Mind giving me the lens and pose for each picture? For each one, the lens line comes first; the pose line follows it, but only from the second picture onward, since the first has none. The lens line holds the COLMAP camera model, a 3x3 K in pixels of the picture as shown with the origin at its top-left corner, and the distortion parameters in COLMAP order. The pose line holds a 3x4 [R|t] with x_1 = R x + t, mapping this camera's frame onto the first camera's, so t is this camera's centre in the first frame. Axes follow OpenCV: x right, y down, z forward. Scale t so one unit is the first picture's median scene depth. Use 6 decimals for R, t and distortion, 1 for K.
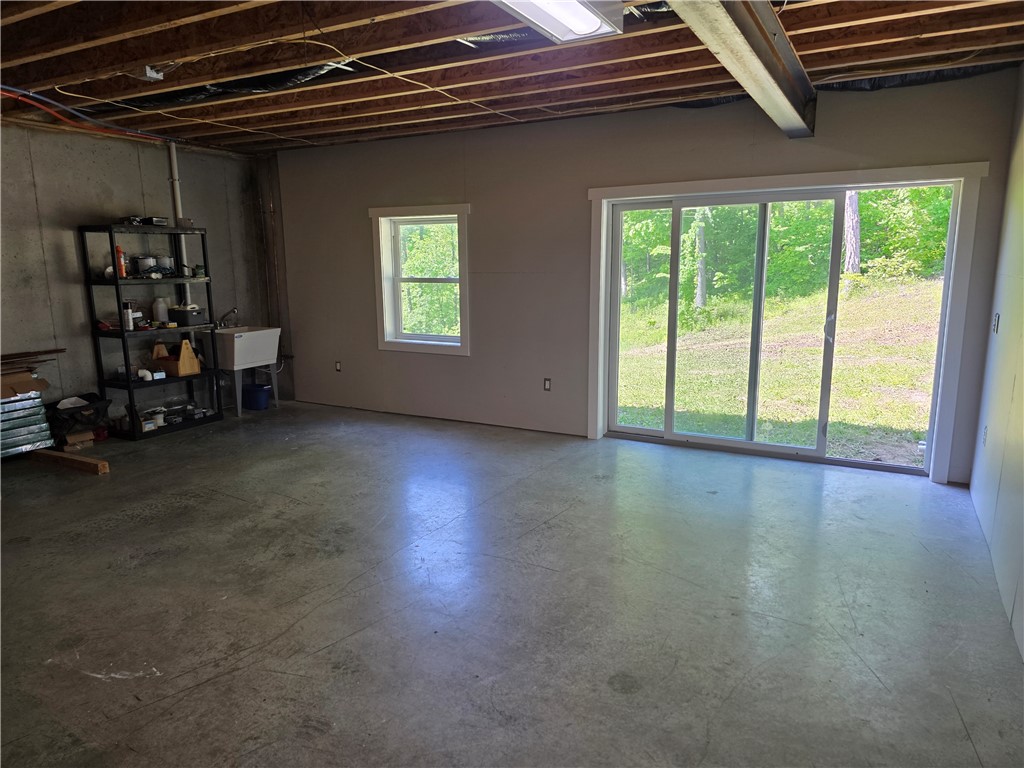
lens RADIAL K [[682.5, 0, 509.0], [0, 682.5, 394.0], [0, 0, 1]] dist [0.080968, -0.088175]
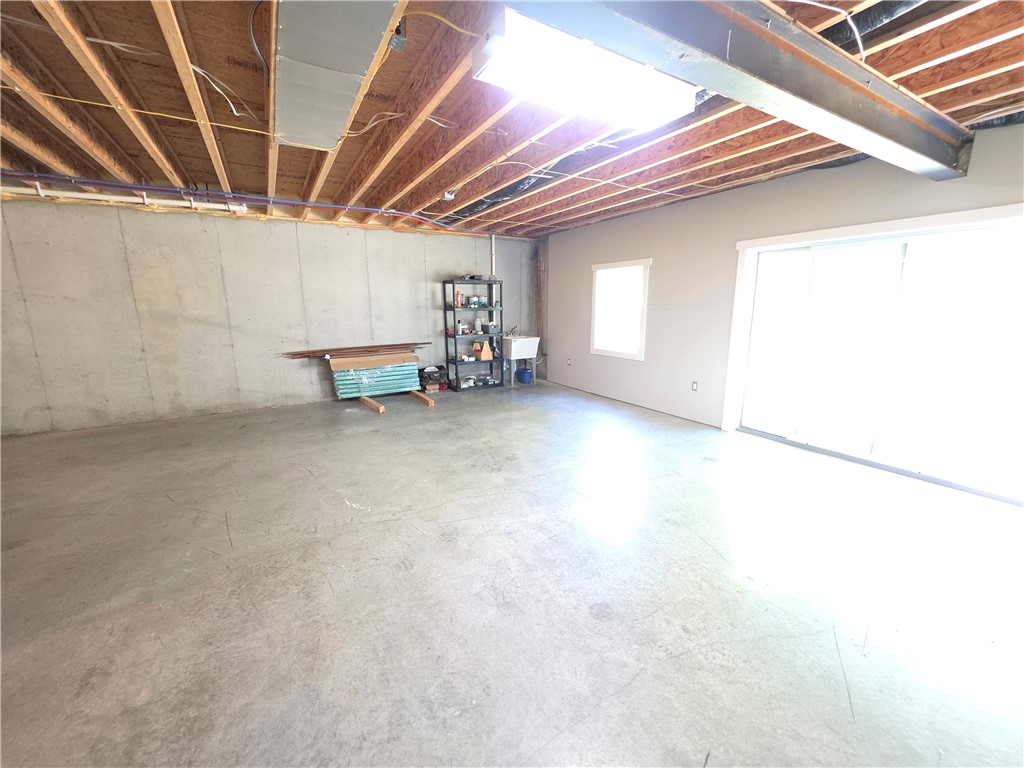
lens RADIAL K [[407.2, 0, 506.5], [0, 407.2, 383.5], [0, 0, 1]] dist [0.000186, 0.000215]
pose [[0.853732, 0.105060, -0.510004, 0.154993], [-0.102359, 0.994185, 0.033455, -0.008003], [0.510553, 0.023642, 0.859521, 0.100769]]
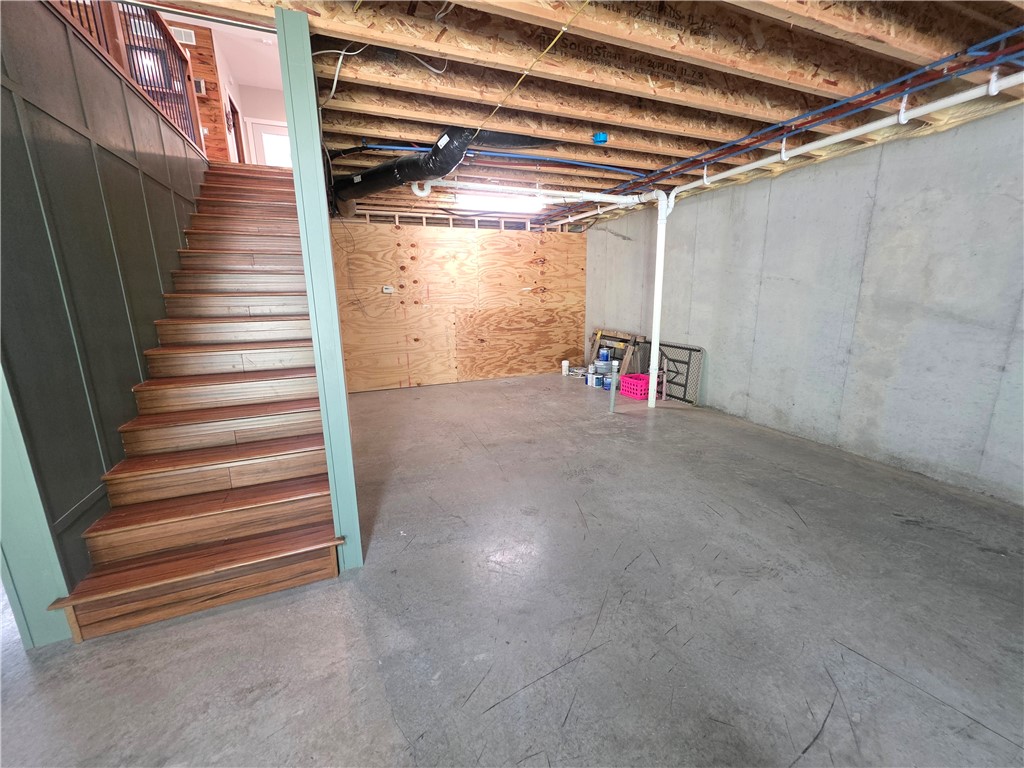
lens RADIAL K [[407.2, 0, 506.5], [0, 407.2, 383.5], [0, 0, 1]] dist [0.000186, 0.000215]
pose [[-0.630603, 0.189968, -0.752497, -0.133368], [-0.130144, 0.929969, 0.343833, -0.066515], [0.765116, 0.314755, -0.561718, 0.395864]]
